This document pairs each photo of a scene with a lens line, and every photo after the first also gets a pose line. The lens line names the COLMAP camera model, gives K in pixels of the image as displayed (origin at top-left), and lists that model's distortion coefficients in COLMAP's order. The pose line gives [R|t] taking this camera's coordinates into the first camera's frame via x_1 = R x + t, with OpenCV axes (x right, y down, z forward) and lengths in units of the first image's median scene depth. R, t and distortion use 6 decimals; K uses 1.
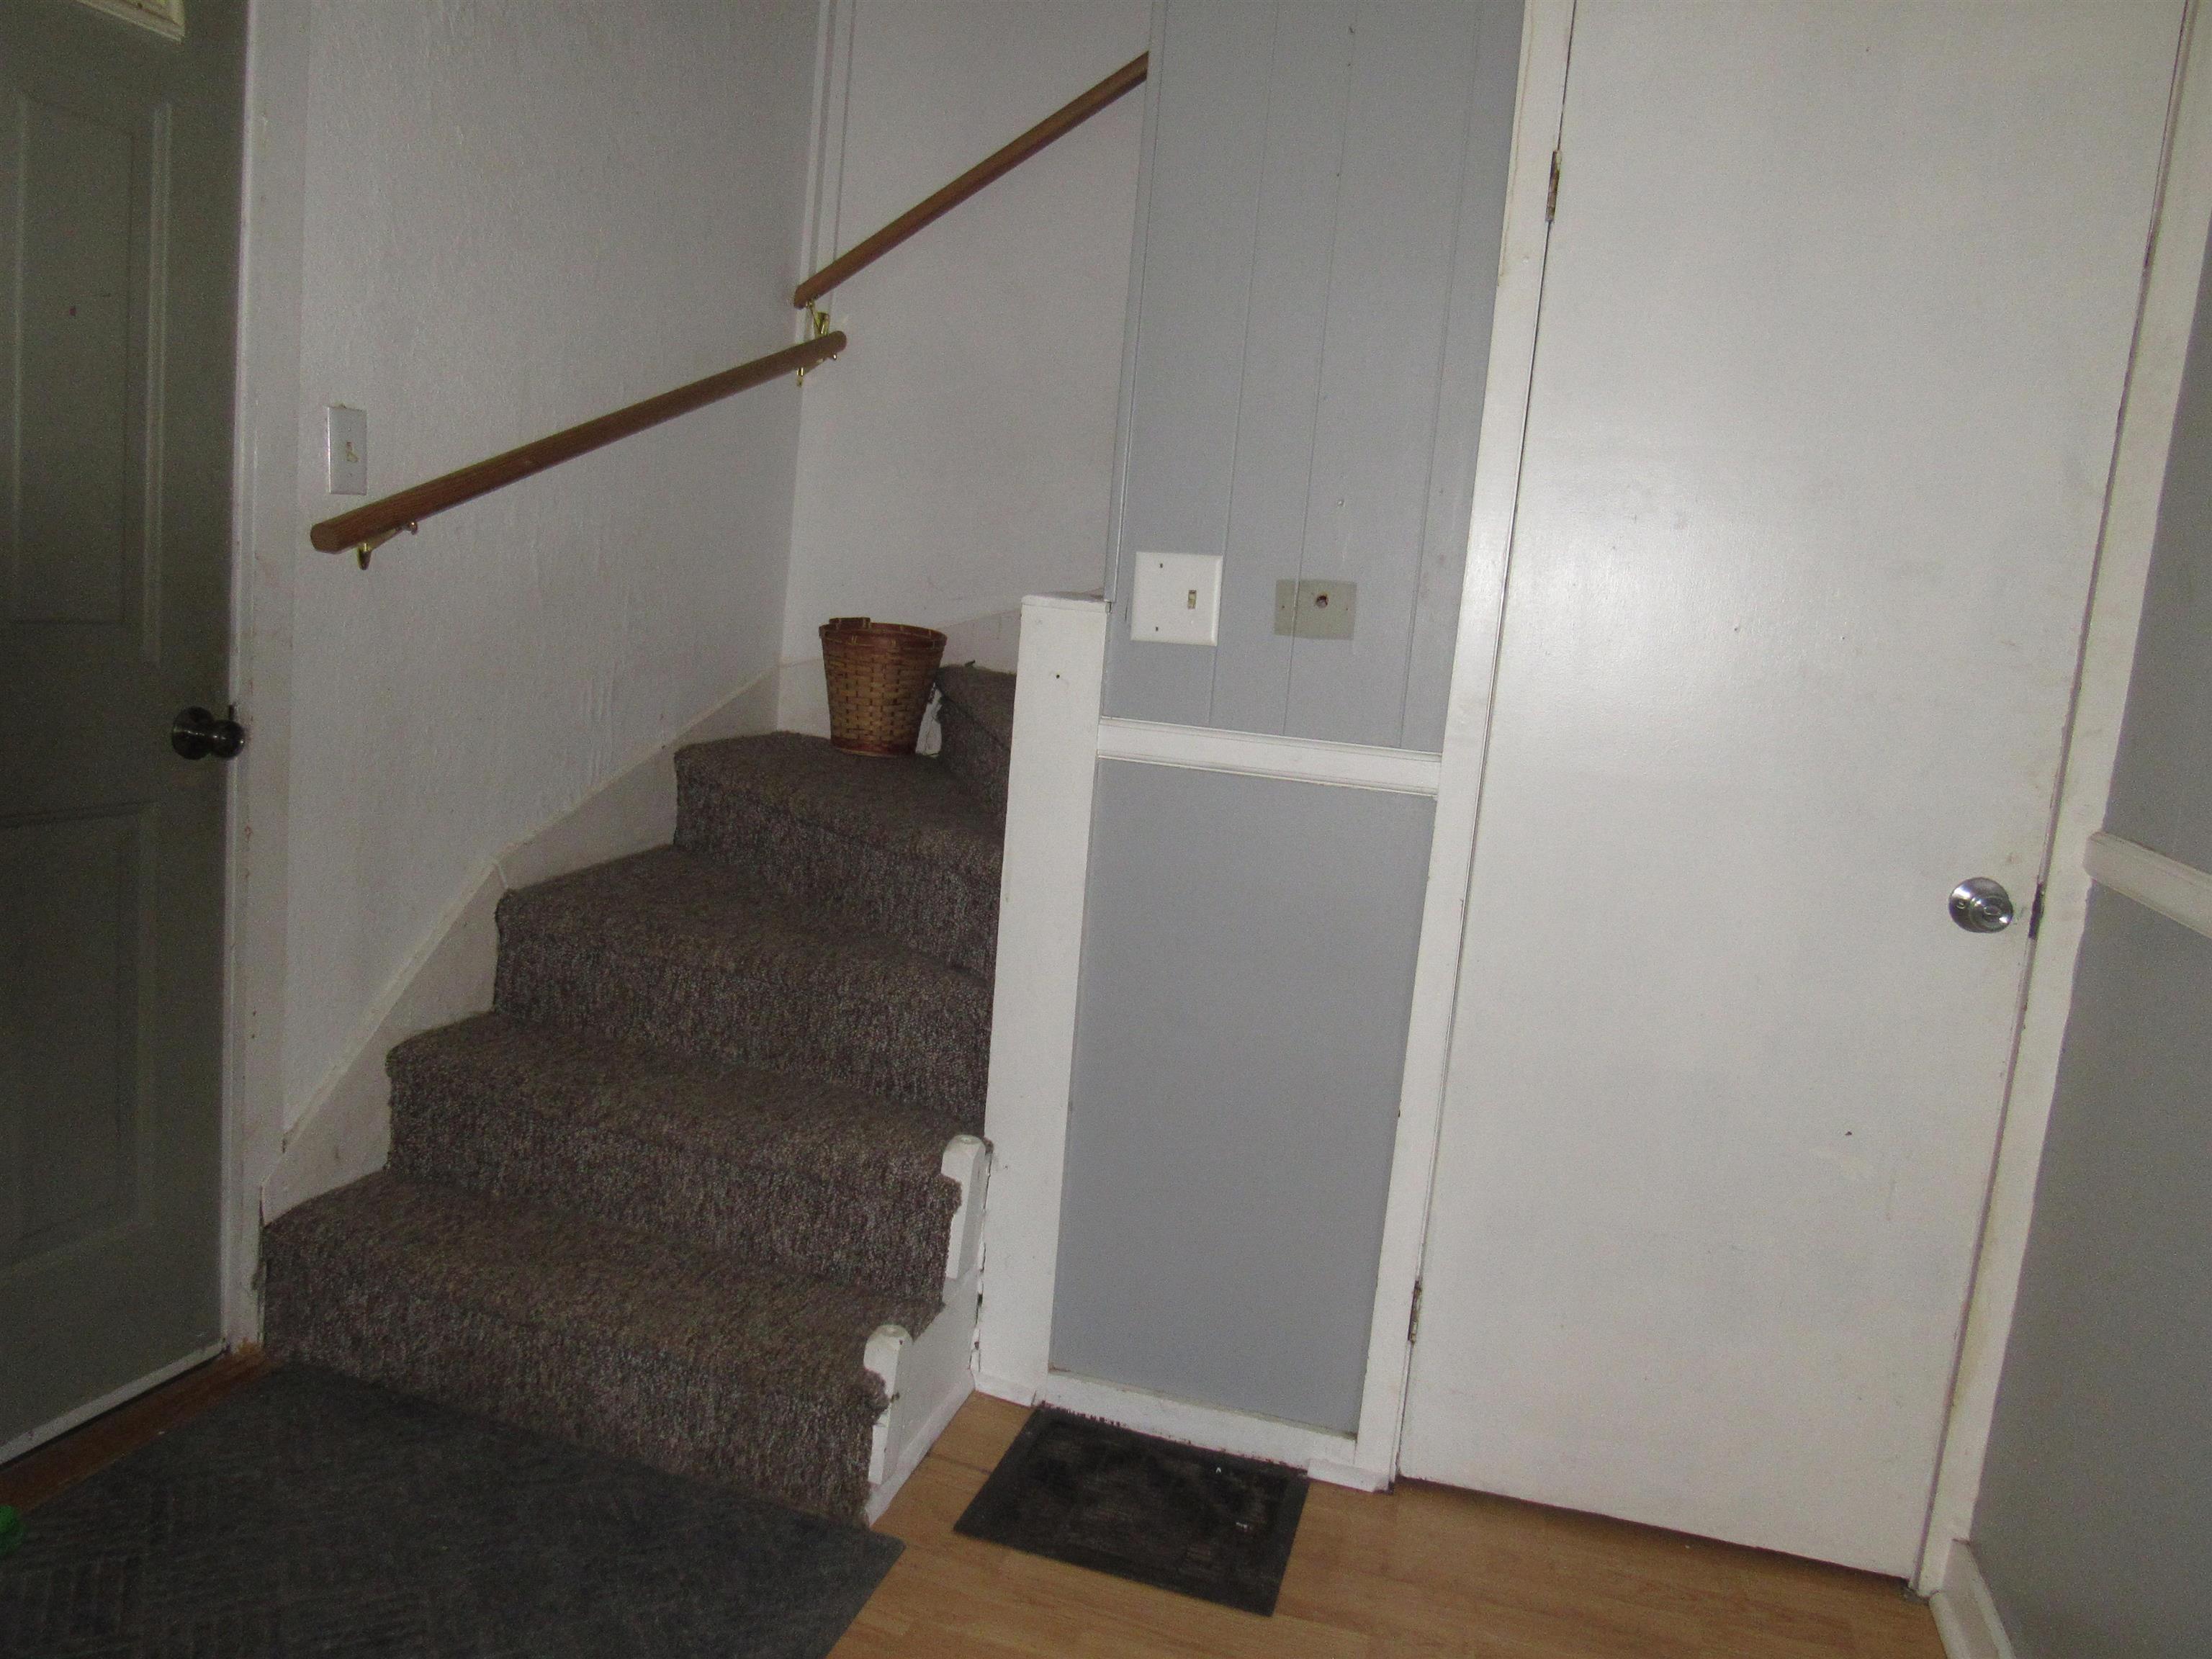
lens RADIAL K [[1587.0, 0, 1110.3], [0, 1587.0, 869.0], [0, 0, 1]] dist [-0.082338, 0.068295]
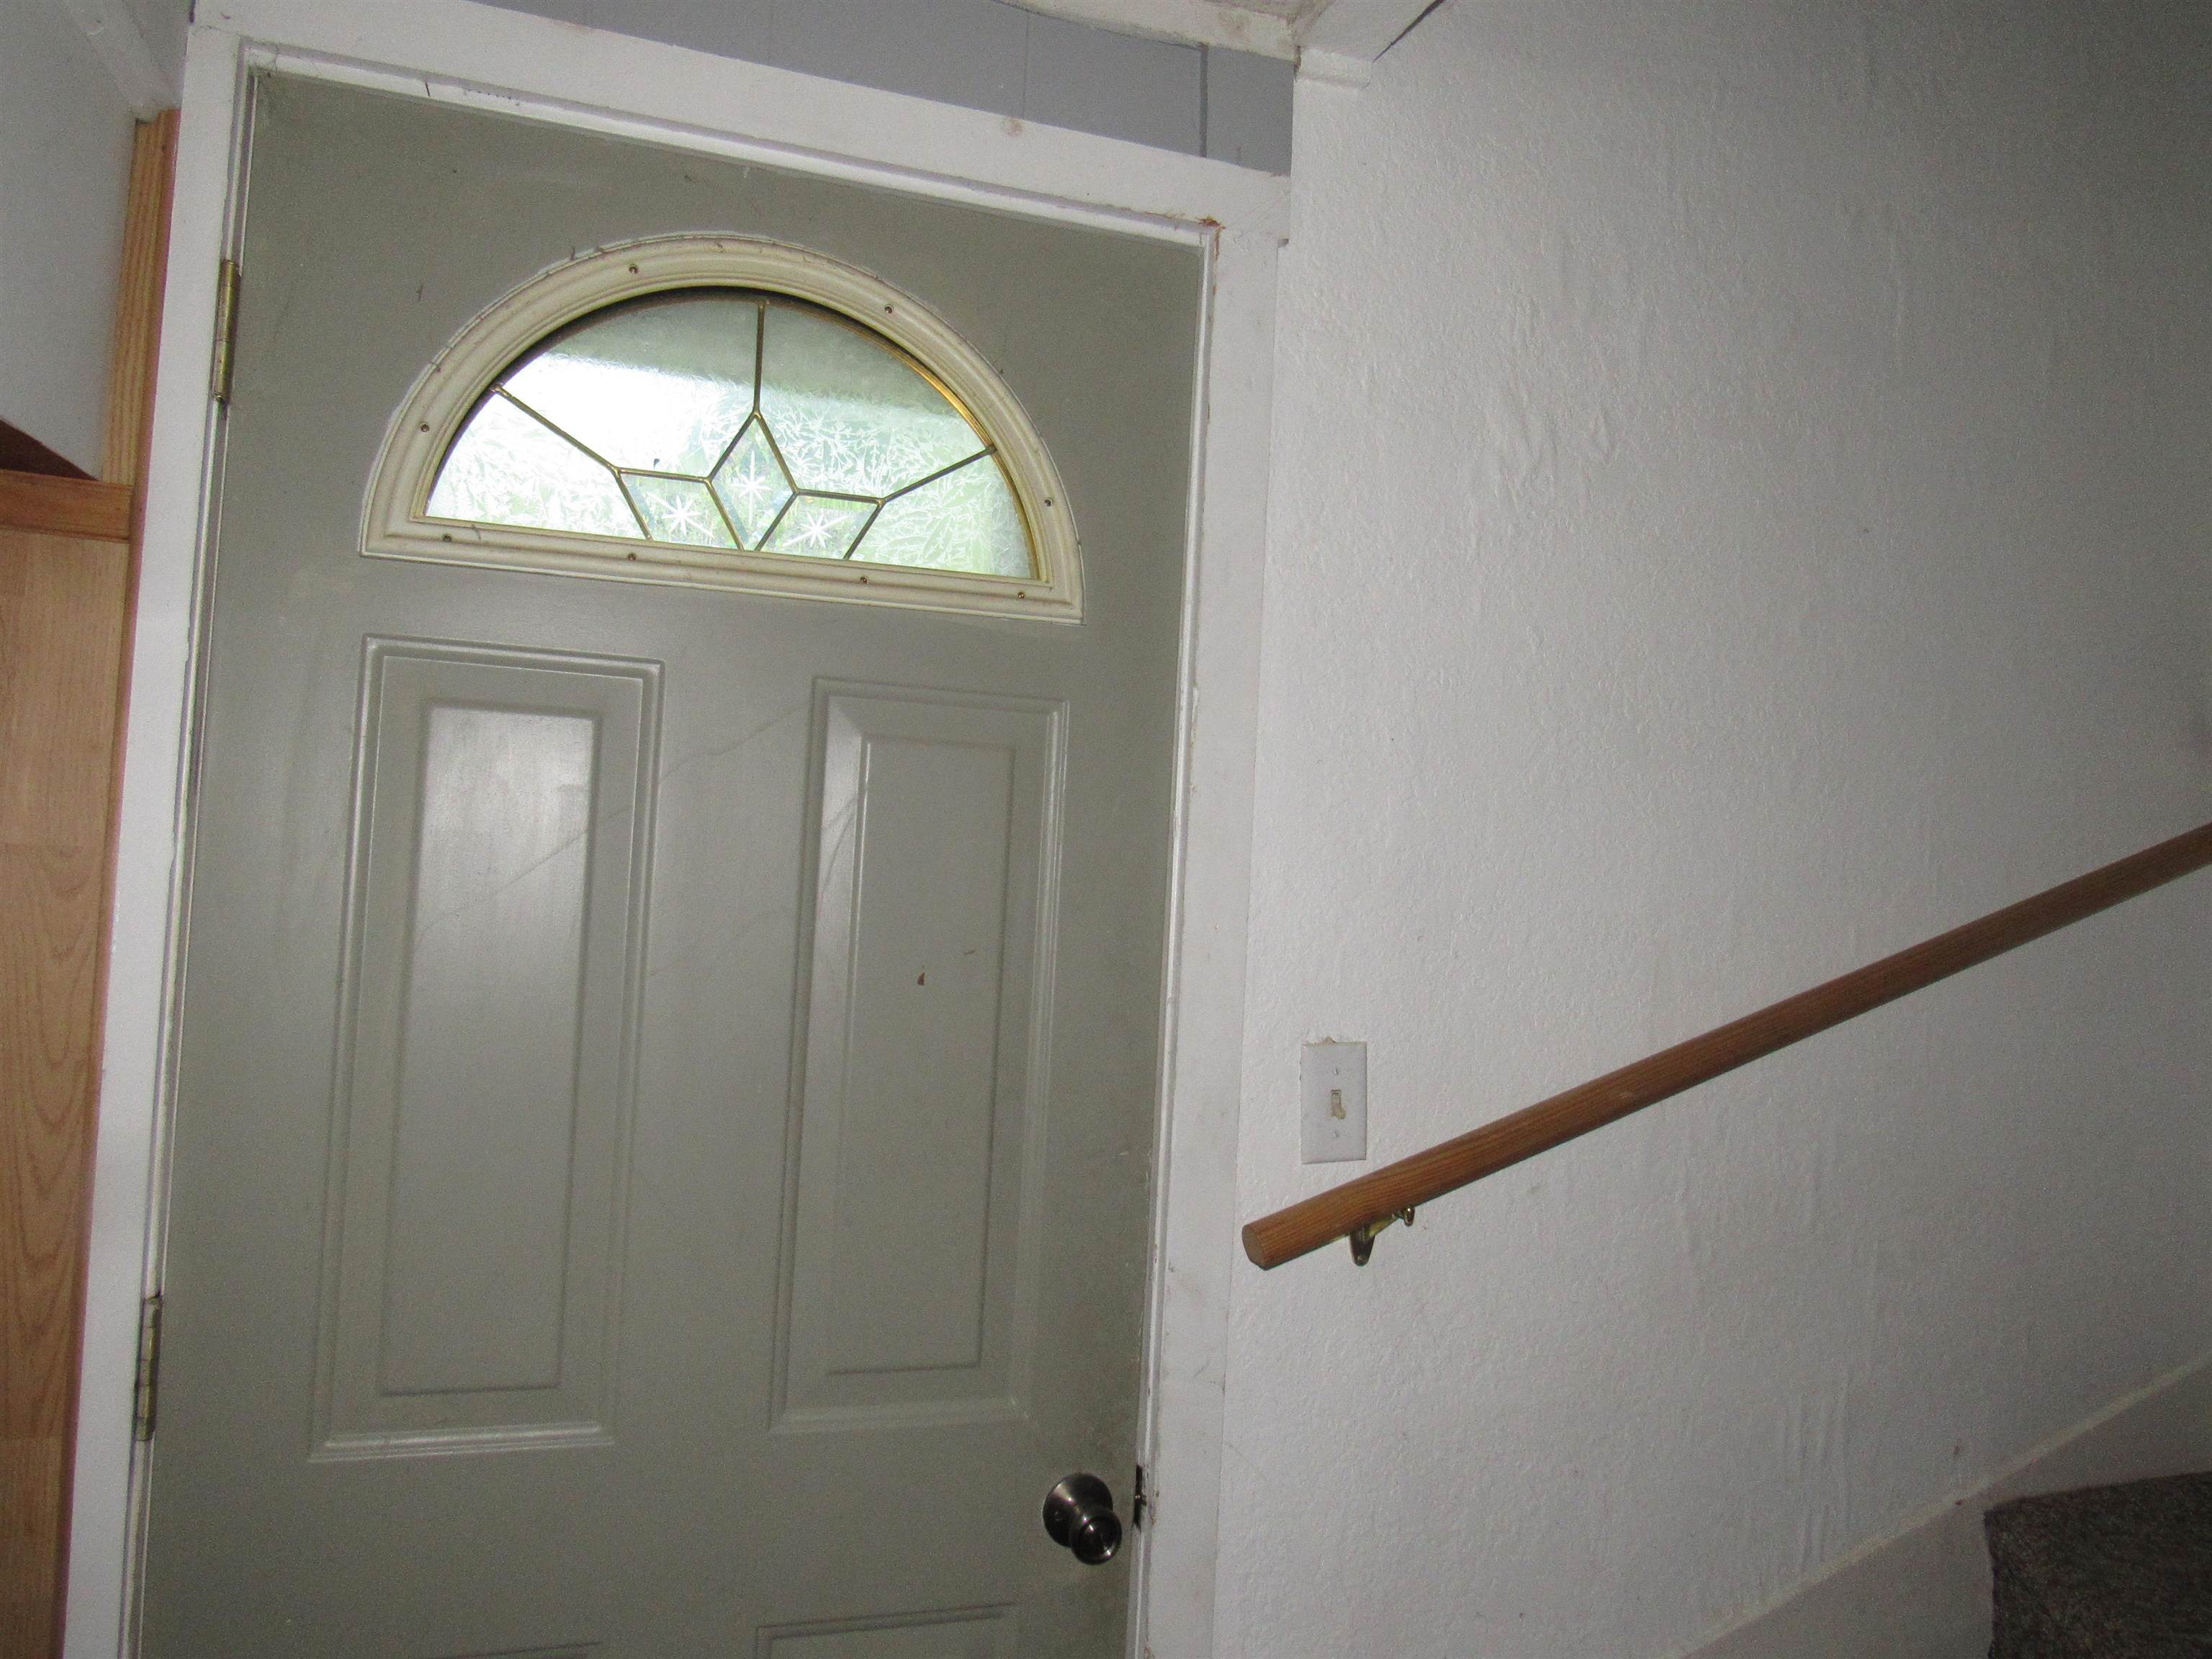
lens RADIAL K [[1587.0, 0, 1110.3], [0, 1587.0, 869.0], [0, 0, 1]] dist [-0.082338, 0.068295]
pose [[0.594096, -0.096652, -0.798566, 0.028065], [-0.122466, 0.970314, -0.208548, -0.205659], [0.795017, 0.221695, 0.564623, 0.485369]]
